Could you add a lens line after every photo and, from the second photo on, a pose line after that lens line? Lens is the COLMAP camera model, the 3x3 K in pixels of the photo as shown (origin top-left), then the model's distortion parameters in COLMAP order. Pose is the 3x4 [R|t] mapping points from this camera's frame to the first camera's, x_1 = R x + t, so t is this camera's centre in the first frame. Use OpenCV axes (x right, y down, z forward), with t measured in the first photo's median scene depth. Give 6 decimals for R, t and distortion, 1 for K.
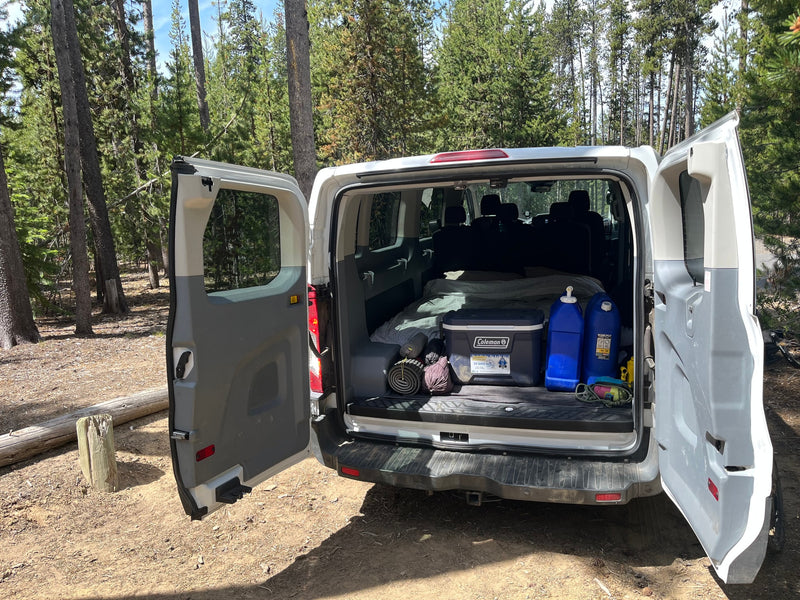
lens RADIAL K [[636.1, 0, 400.0], [0, 636.1, 300.0], [0, 0, 1]] dist [0.107260, -0.000804]
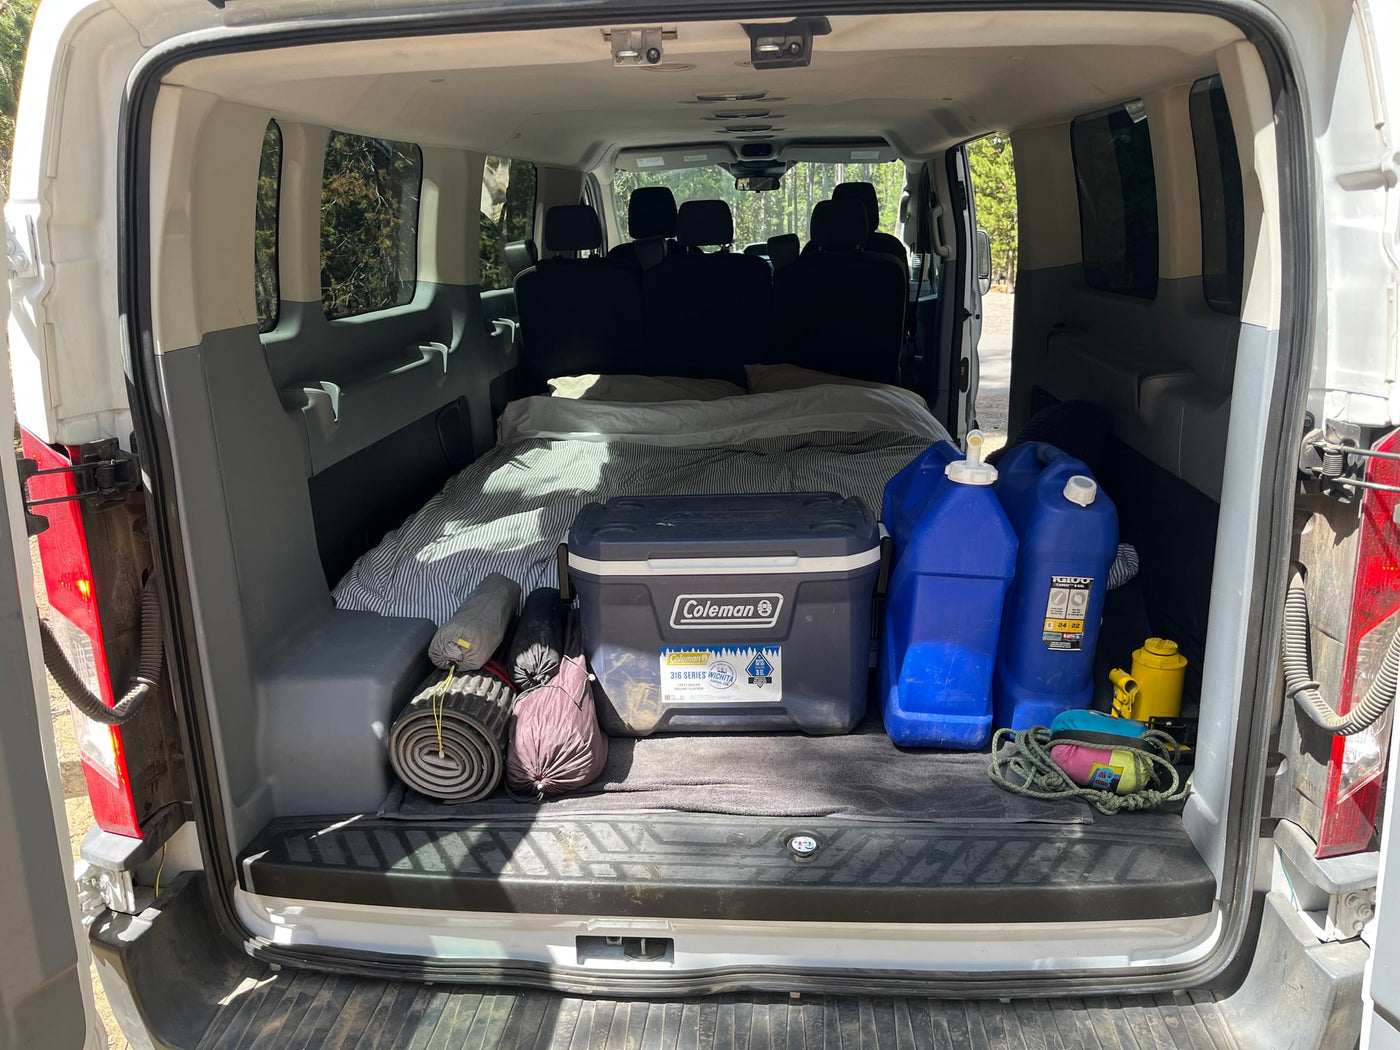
lens RADIAL K [[1094.2, 0, 705.8], [0, 1094.2, 525.7], [0, 0, 1]] dist [0.003245, -0.002104]
pose [[0.973701, -0.037535, 0.224716, 0.013810], [0.015551, 0.994984, 0.098816, -0.029378], [-0.227298, -0.092723, 0.969401, 0.496615]]
